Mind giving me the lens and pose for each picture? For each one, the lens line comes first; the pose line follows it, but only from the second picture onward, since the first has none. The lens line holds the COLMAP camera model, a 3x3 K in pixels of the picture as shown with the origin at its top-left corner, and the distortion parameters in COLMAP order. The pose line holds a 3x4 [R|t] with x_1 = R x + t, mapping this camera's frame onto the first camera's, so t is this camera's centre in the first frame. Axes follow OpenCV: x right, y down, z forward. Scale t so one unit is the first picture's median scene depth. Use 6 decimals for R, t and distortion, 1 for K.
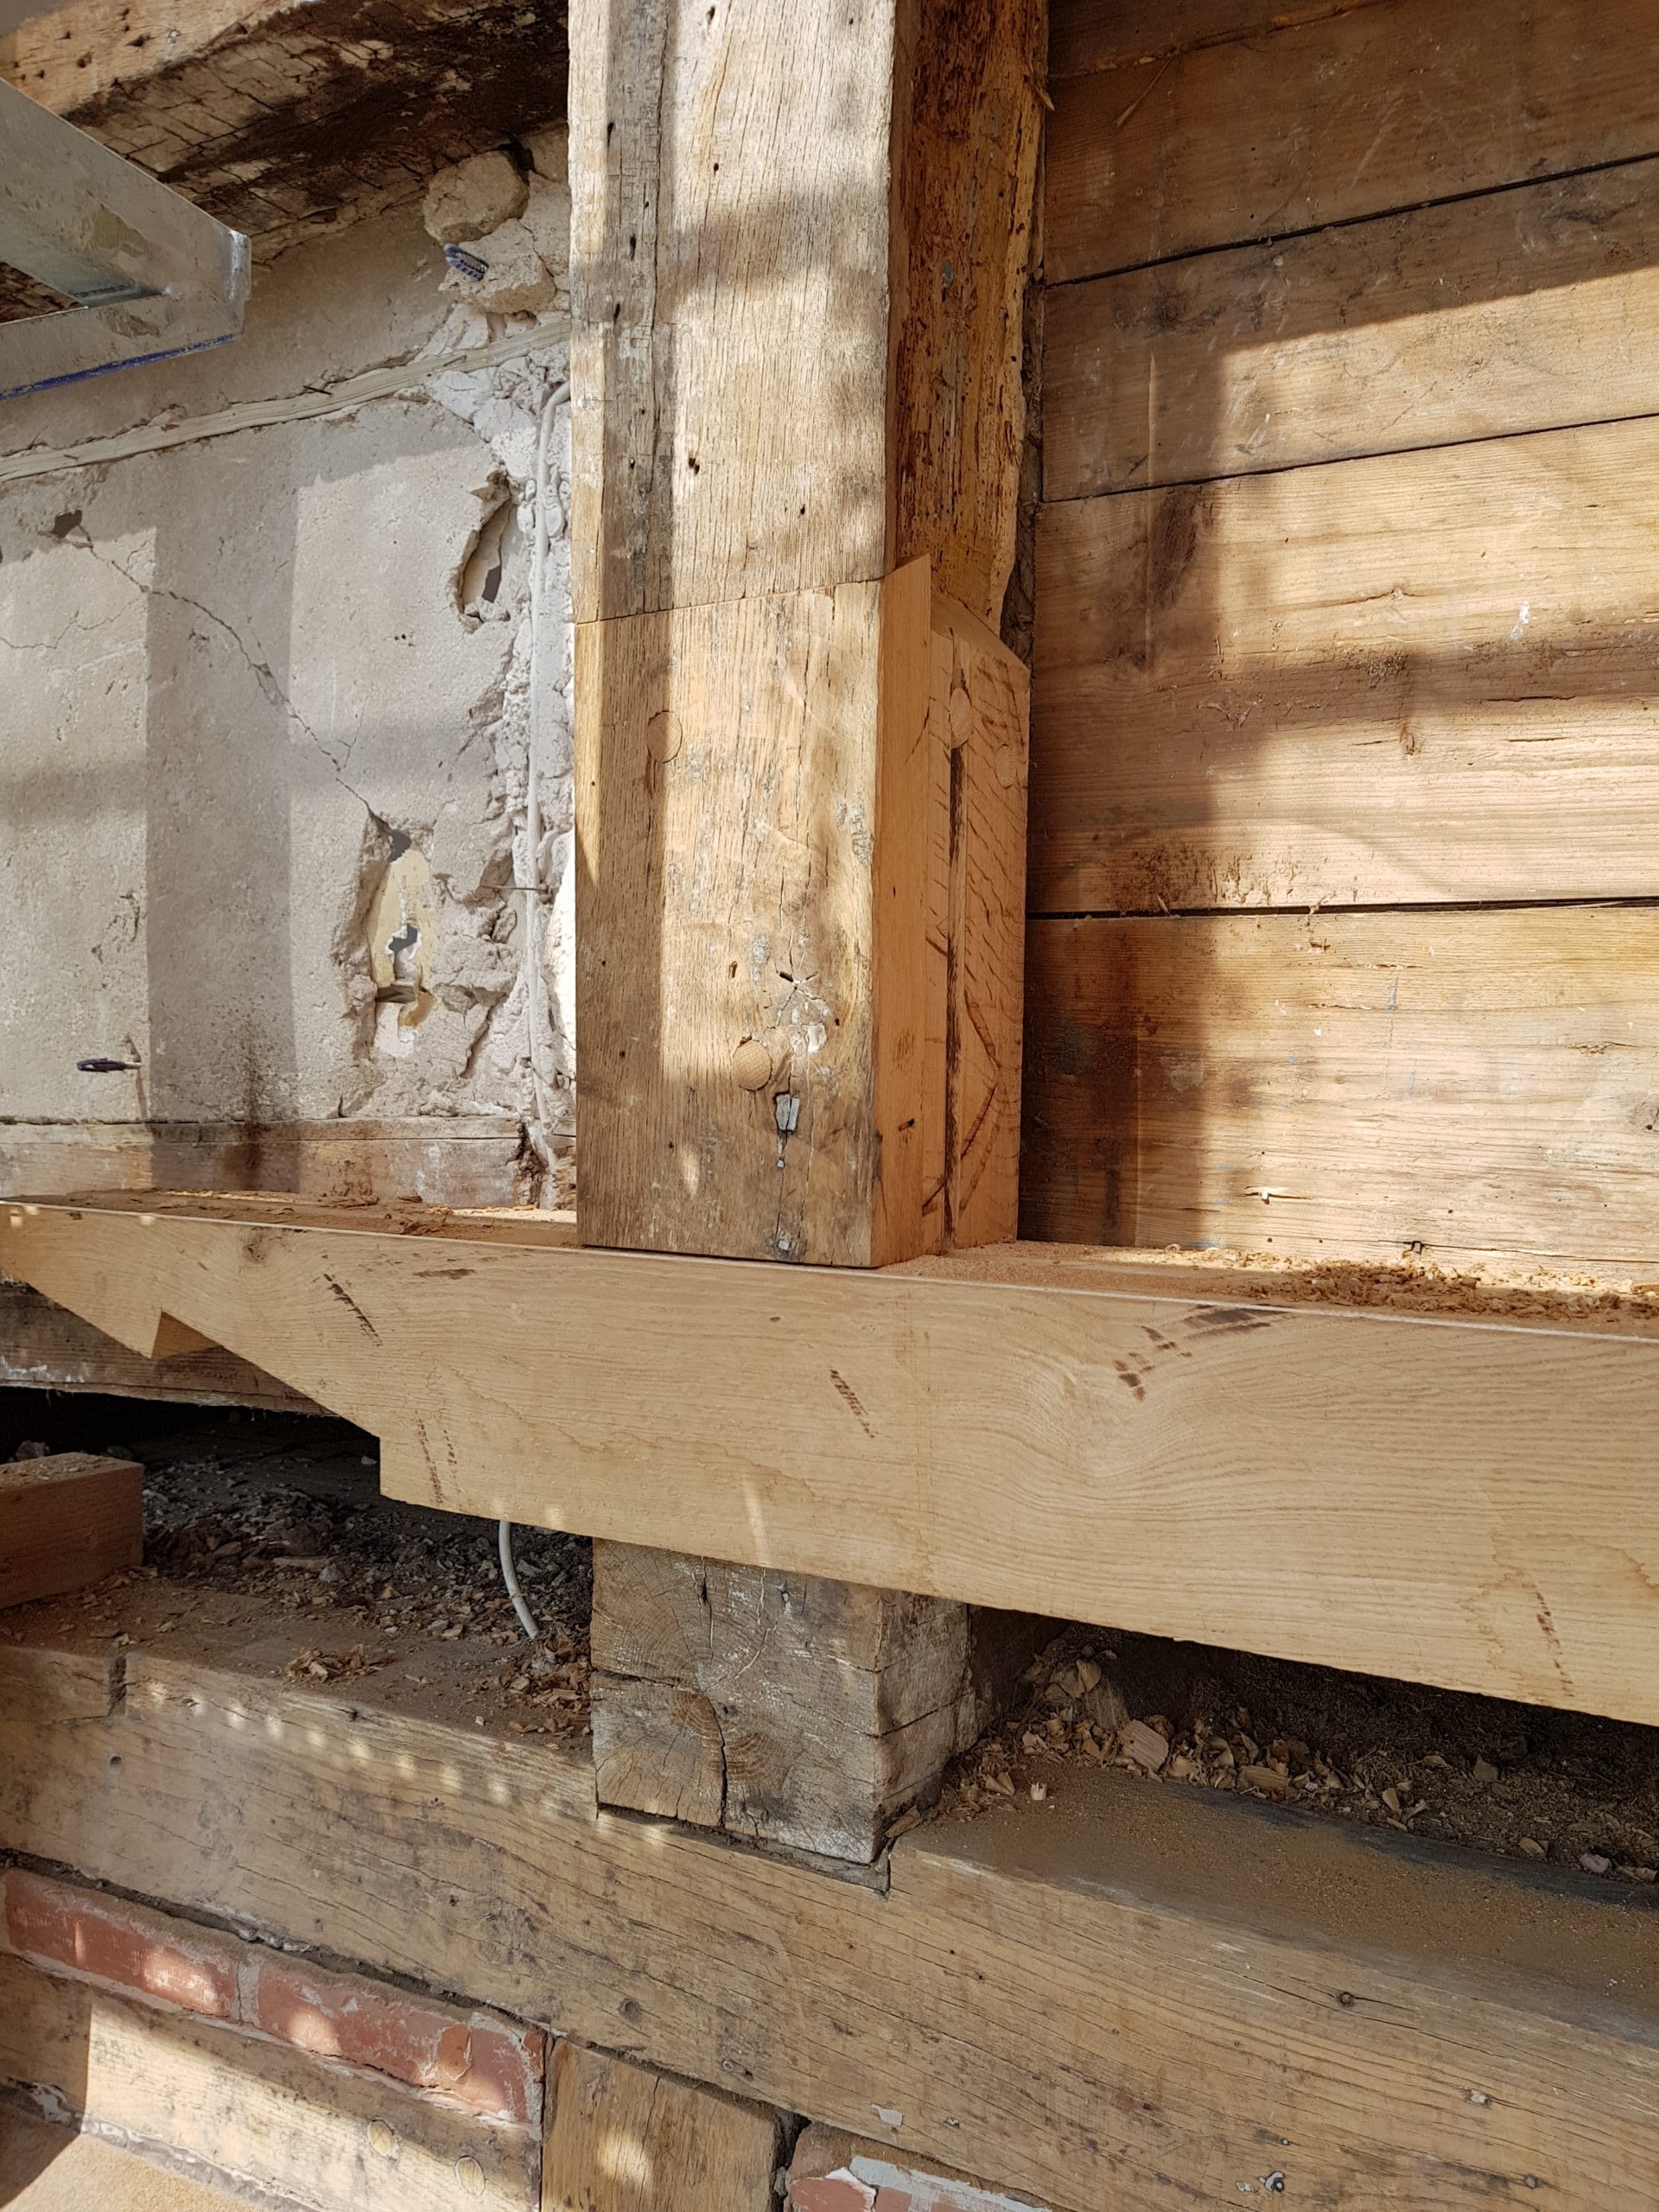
lens RADIAL K [[1712.0, 0, 842.0], [0, 1712.0, 1187.7], [0, 0, 1]] dist [-0.012578, -0.007482]
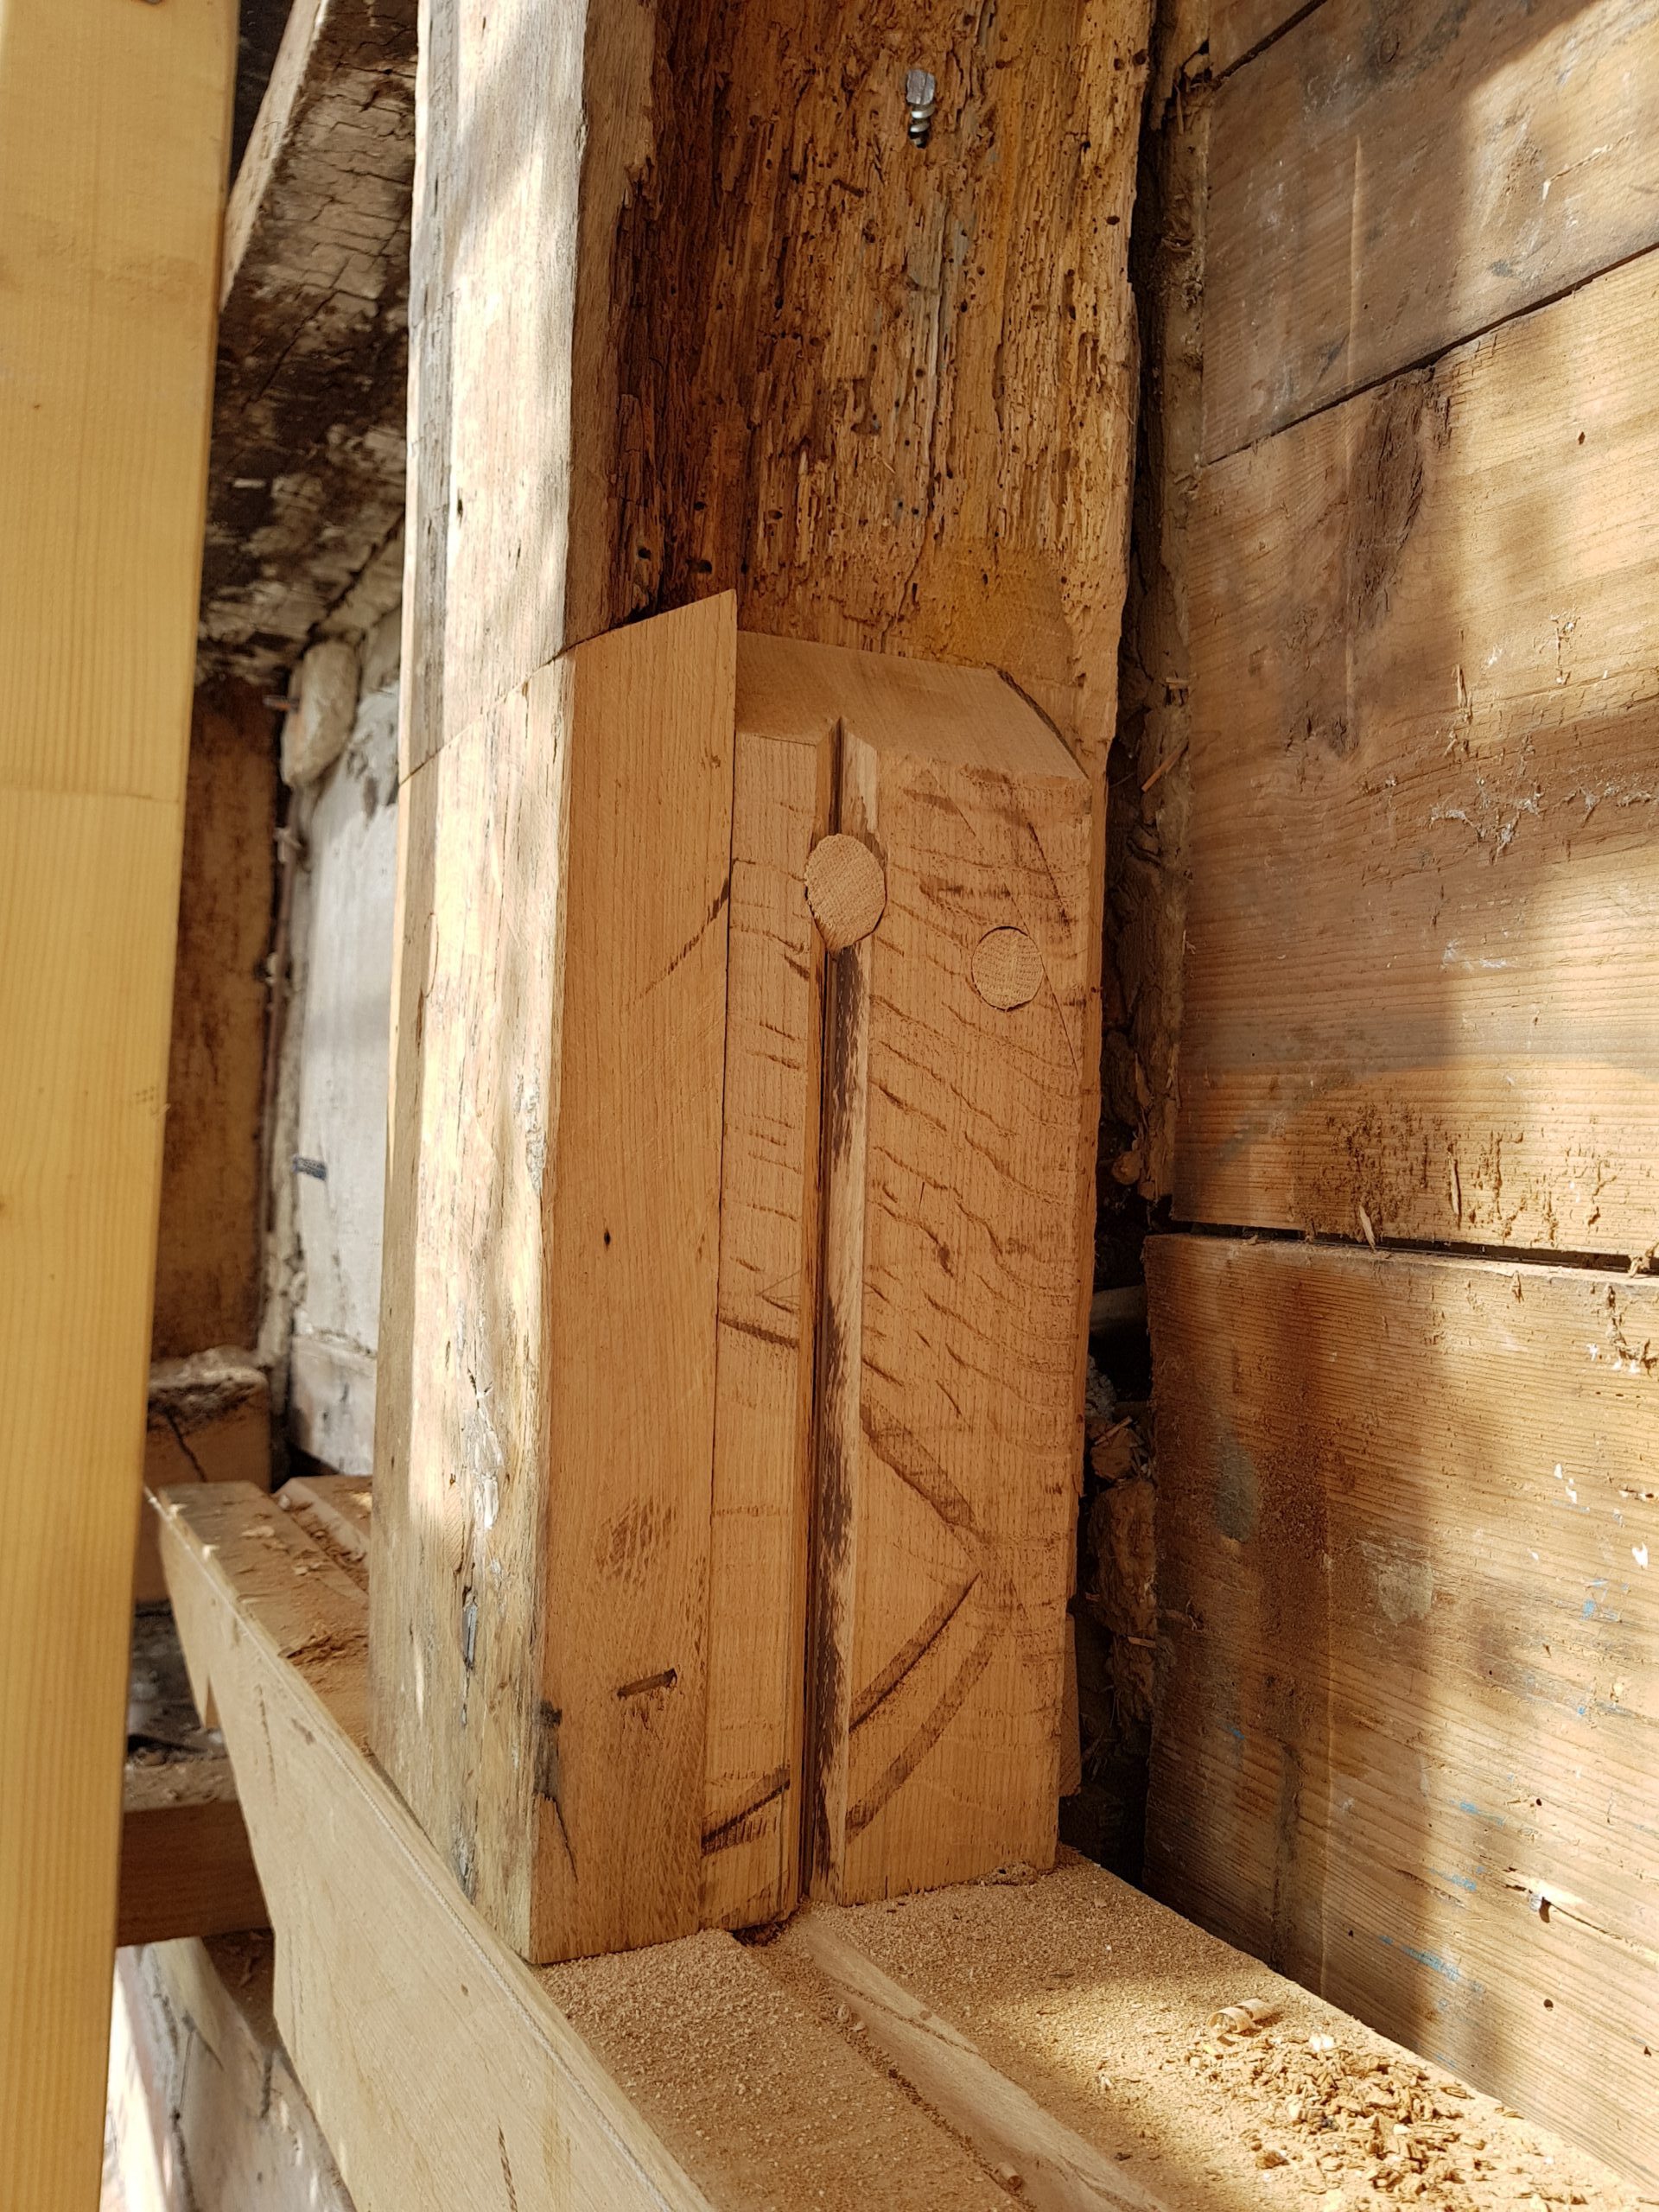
lens RADIAL K [[1735.5, 0, 894.6], [0, 1735.5, 1180.0], [0, 0, 1]] dist [-0.018122, 0.001230]
pose [[0.859106, 0.017043, -0.511514, 0.331386], [-0.056908, 0.996429, -0.062380, -0.144160], [0.508624, 0.082700, 0.857008, 0.524179]]
